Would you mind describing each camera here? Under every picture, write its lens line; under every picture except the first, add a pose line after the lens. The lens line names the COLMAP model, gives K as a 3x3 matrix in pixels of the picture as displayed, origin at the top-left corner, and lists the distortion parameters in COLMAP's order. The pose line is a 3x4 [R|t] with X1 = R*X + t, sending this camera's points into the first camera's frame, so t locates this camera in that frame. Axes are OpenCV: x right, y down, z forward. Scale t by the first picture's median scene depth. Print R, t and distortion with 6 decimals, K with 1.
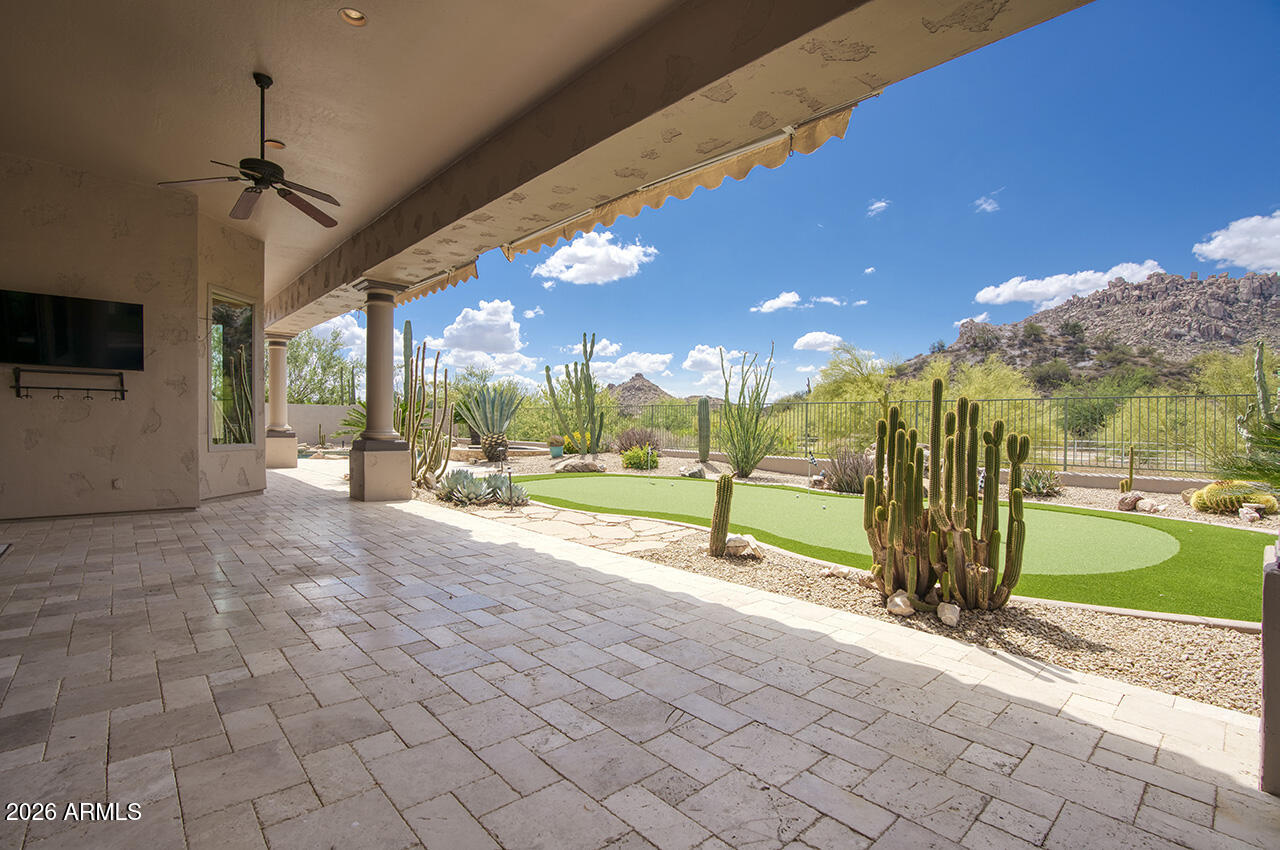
lens RADIAL K [[598.3, 0, 635.7], [0, 598.3, 427.3], [0, 0, 1]] dist [-0.039436, 0.017594]
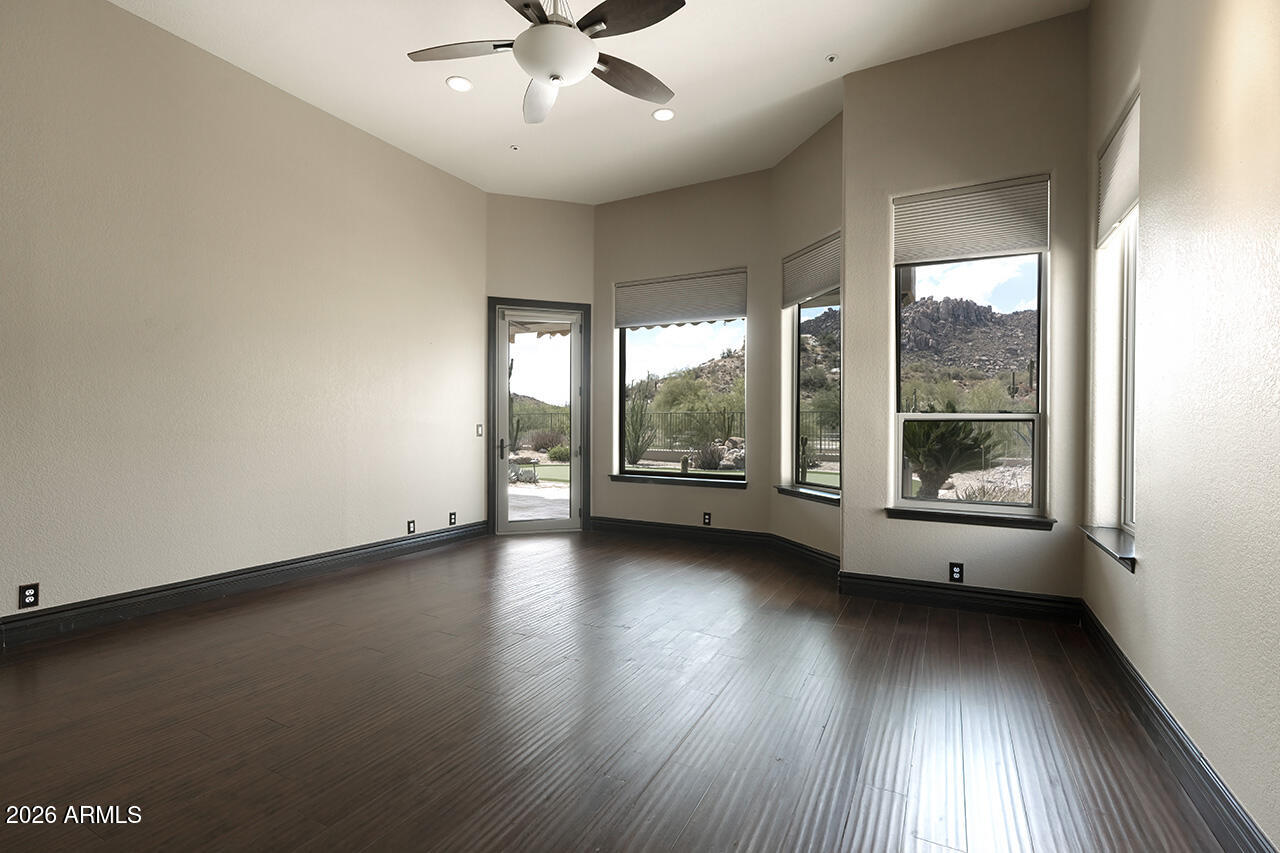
lens RADIAL K [[598.3, 0, 635.7], [0, 598.3, 428.8], [0, 0, 1]] dist [-0.039436, 0.017594]
pose [[0.947619, -0.015054, 0.319048, -0.248425], [0.012703, 0.999875, 0.009451, -0.013828], [-0.319150, -0.004903, 0.947691, -0.349123]]
